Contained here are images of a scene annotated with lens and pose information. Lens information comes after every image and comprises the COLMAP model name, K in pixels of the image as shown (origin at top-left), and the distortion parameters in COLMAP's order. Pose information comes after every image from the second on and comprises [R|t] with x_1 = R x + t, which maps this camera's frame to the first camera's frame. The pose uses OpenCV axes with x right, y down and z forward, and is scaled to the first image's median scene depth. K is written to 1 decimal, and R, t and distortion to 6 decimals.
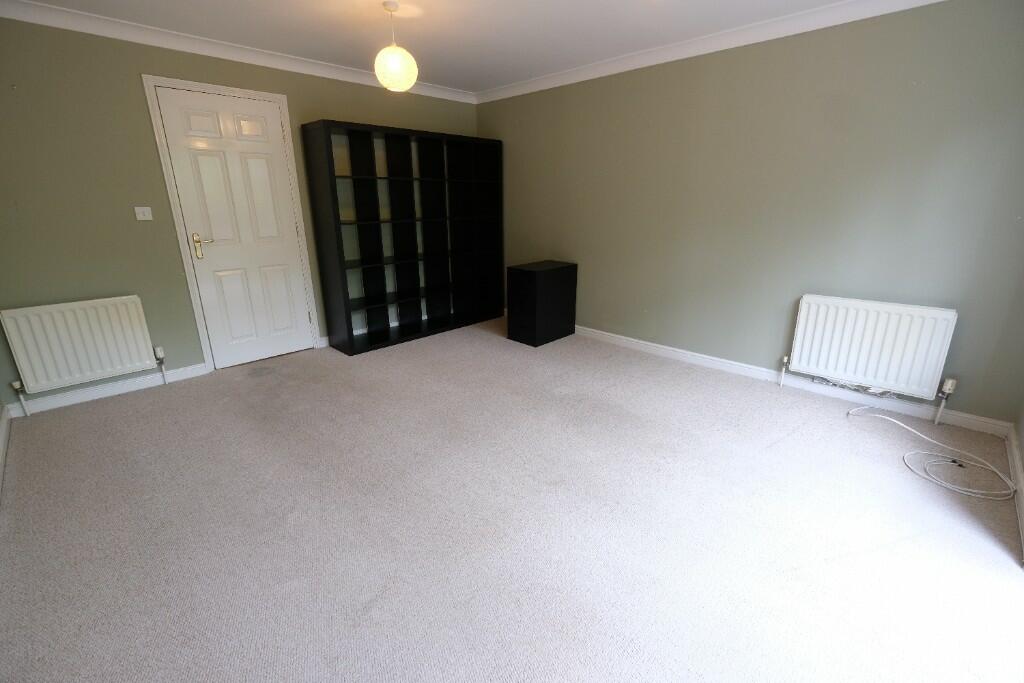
lens RADIAL K [[440.4, 0, 515.8], [0, 440.4, 335.5], [0, 0, 1]] dist [0.000133, 0.000071]
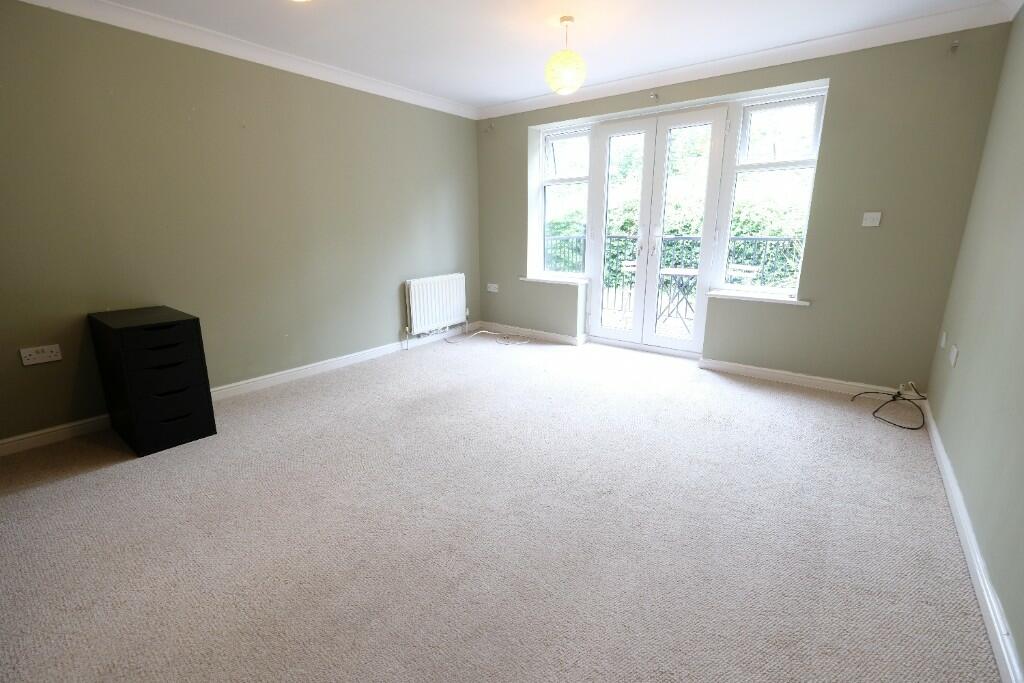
lens RADIAL K [[440.4, 0, 515.8], [0, 440.4, 335.5], [0, 0, 1]] dist [0.000133, 0.000071]
pose [[-0.115733, -0.241187, 0.963553, -0.768111], [0.275983, 0.924066, 0.264452, -0.201621], [-0.954169, 0.296530, -0.040382, 0.754507]]
